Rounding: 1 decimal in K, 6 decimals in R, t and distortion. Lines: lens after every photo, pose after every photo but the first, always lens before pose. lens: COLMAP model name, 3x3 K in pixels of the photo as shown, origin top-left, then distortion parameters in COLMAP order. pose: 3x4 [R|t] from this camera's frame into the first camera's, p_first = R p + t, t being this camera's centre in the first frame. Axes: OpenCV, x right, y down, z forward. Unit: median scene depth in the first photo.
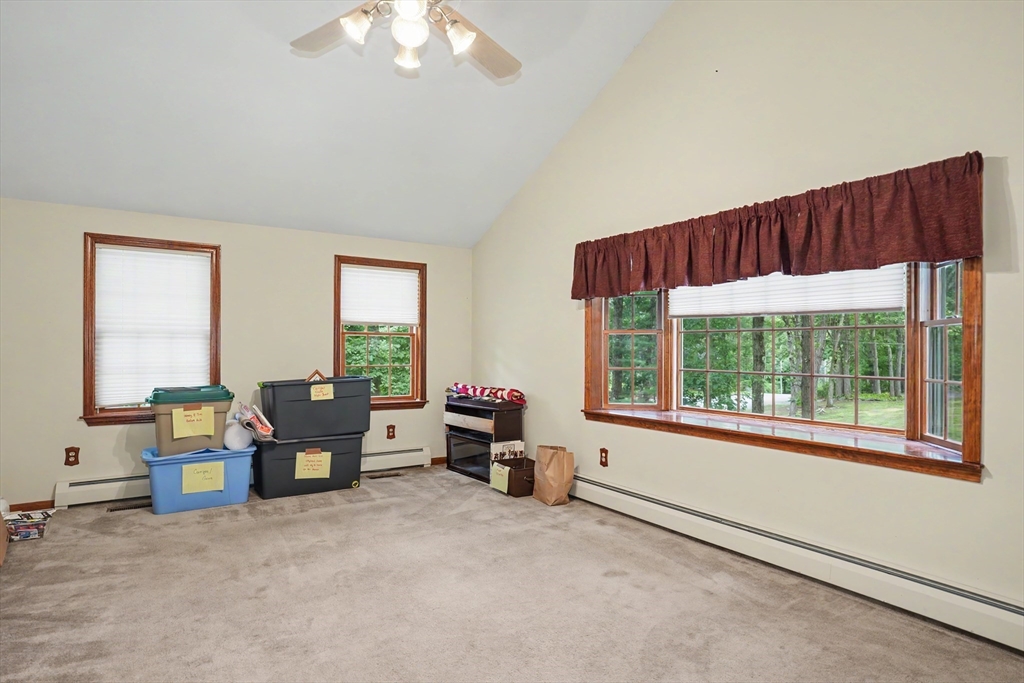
lens RADIAL K [[550.7, 0, 507.0], [0, 550.7, 350.8], [0, 0, 1]] dist [-0.060310, 0.036469]
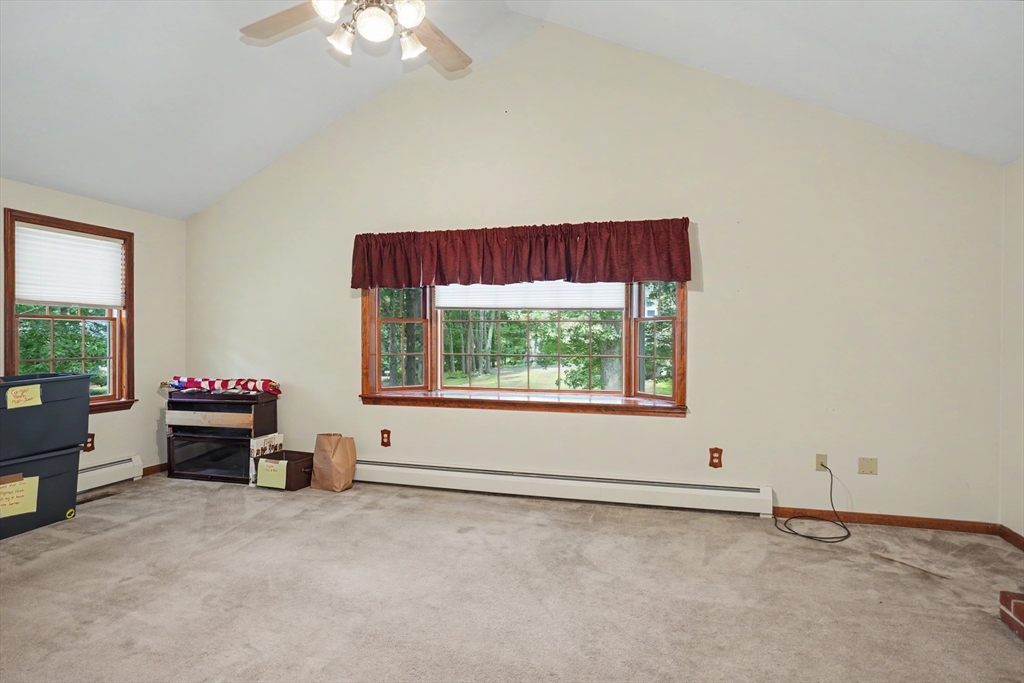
lens RADIAL K [[560.9, 0, 494.7], [0, 560.9, 341.8], [0, 0, 1]] dist [-0.061921, 0.039624]
pose [[0.768446, -0.010115, 0.639834, -0.350893], [0.003448, 0.999926, 0.011667, -0.004827], [-0.639905, -0.006760, 0.768424, 0.030370]]
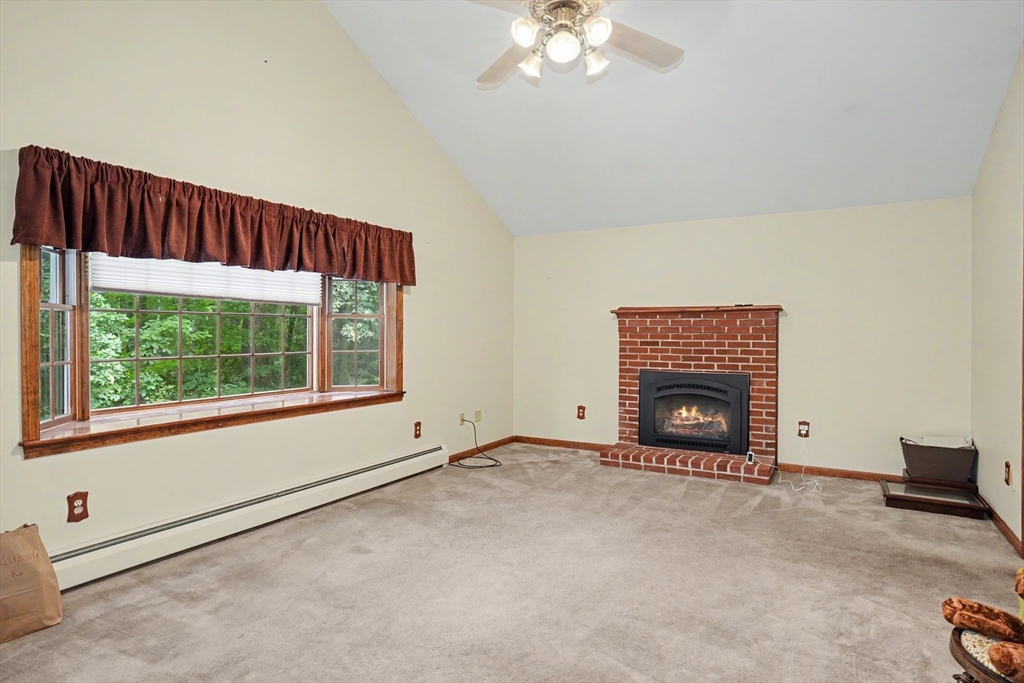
lens RADIAL K [[589.0, 0, 498.4], [0, 589.0, 341.2], [0, 0, 1]] dist [-0.030705, 0.045433]
pose [[-0.445499, -0.024073, 0.894959, -0.626668], [-0.005427, 0.999693, 0.024188, -0.013320], [-0.895266, 0.005919, -0.445493, 0.861437]]
